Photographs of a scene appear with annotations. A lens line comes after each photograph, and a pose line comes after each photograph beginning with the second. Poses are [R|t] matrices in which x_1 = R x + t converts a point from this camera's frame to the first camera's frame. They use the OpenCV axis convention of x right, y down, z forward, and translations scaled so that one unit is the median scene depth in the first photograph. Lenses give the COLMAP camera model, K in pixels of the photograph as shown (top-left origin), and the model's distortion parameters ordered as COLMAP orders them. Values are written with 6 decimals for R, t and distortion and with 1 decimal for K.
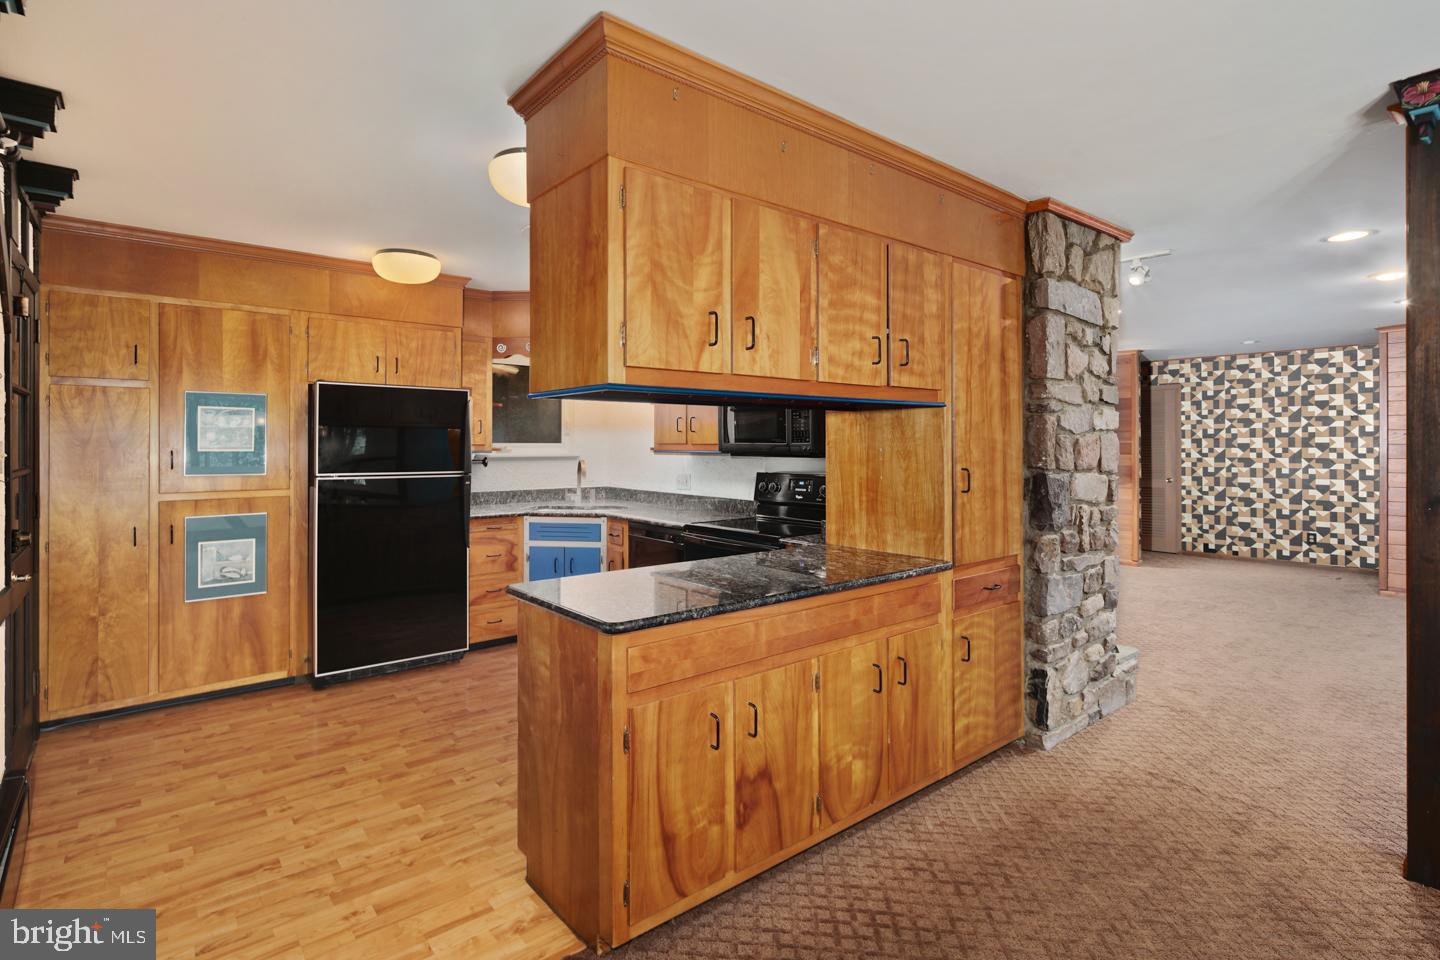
lens RADIAL K [[721.5, 0, 673.5], [0, 721.5, 444.0], [0, 0, 1]] dist [0.011453, -0.005804]
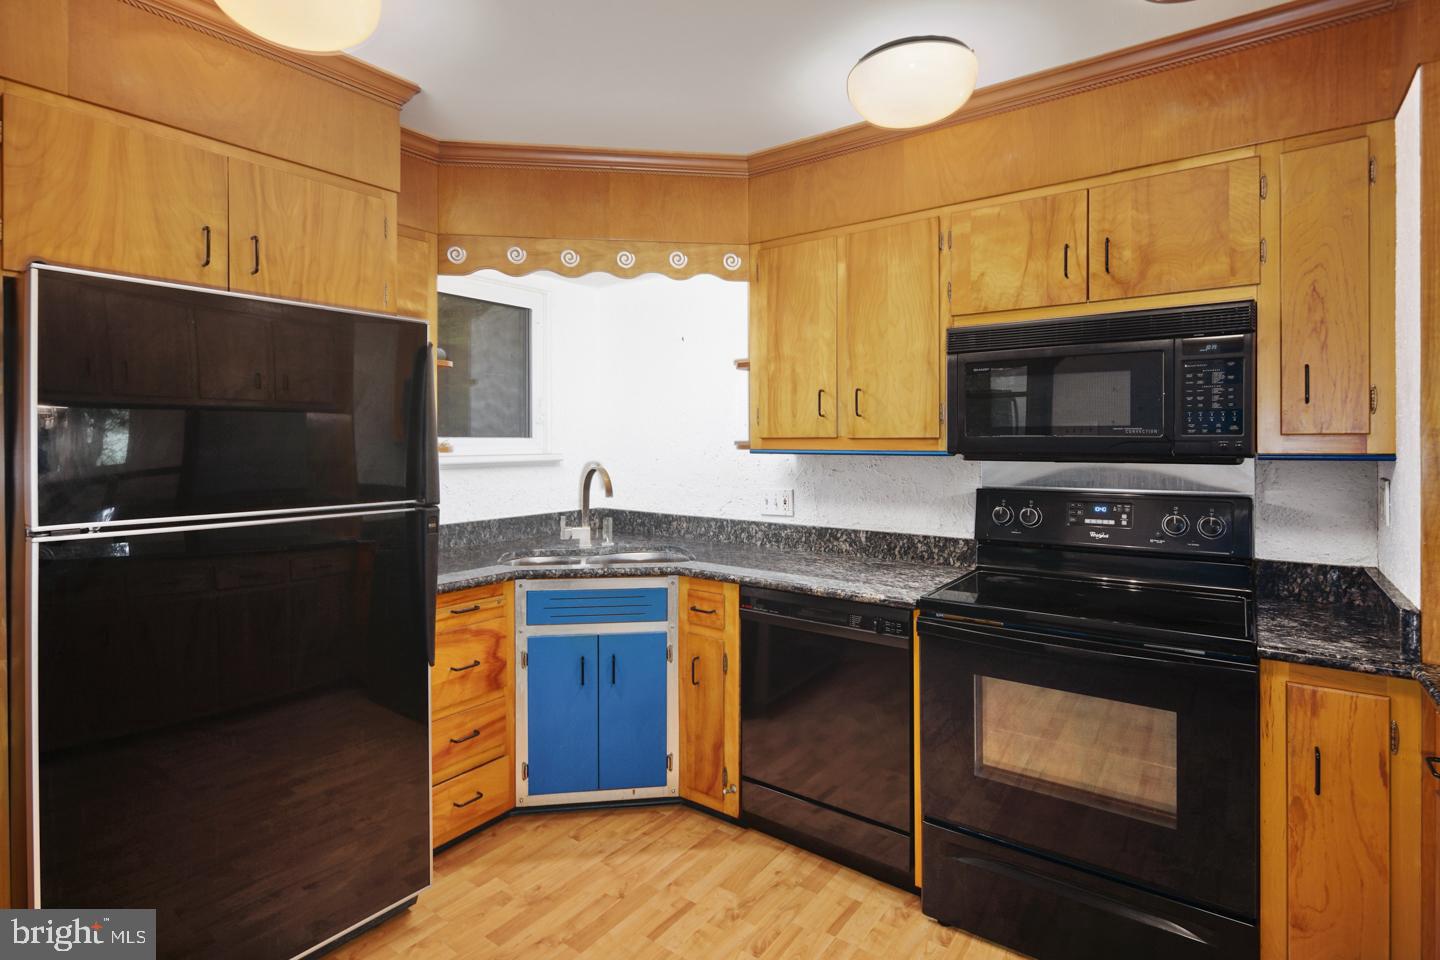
lens RADIAL K [[721.5, 0, 672.0], [0, 721.5, 444.1], [0, 0, 1]] dist [0.011453, -0.005804]
pose [[0.966487, -0.005162, 0.256664, -0.321300], [0.003199, 0.999962, 0.008064, -0.000173], [-0.256696, -0.006973, 0.966467, 0.658163]]
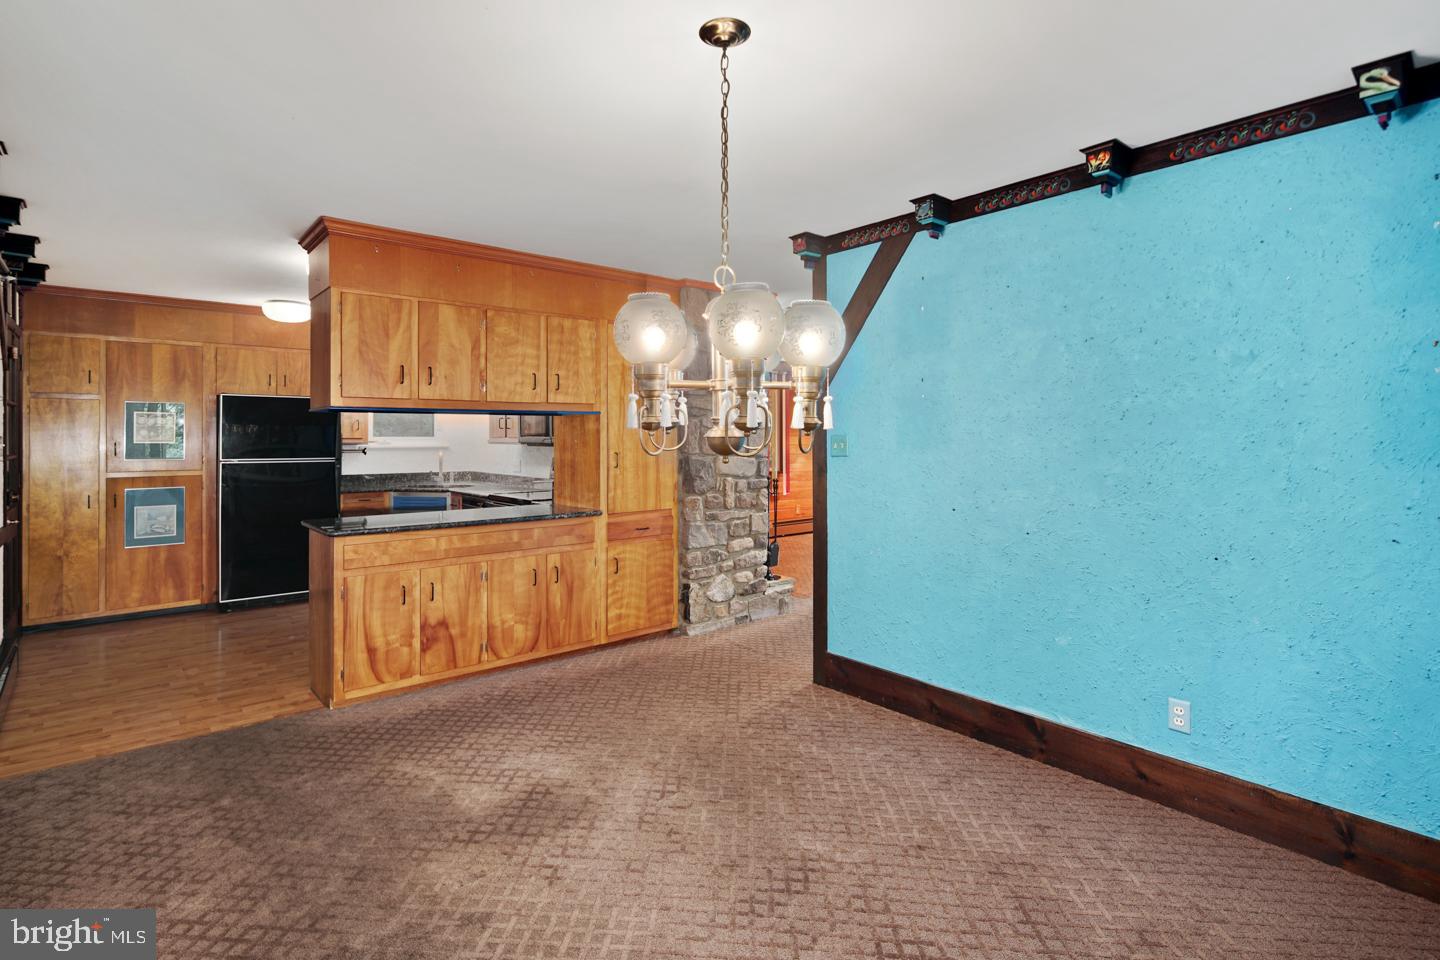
lens RADIAL K [[721.5, 0, 671.2], [0, 721.5, 435.5], [0, 0, 1]] dist [0.011453, -0.005804]
pose [[0.999812, -0.001196, 0.019361, 0.409553], [0.001243, 0.999996, -0.002399, -0.000230], [-0.019358, 0.002422, 0.999810, -0.492504]]
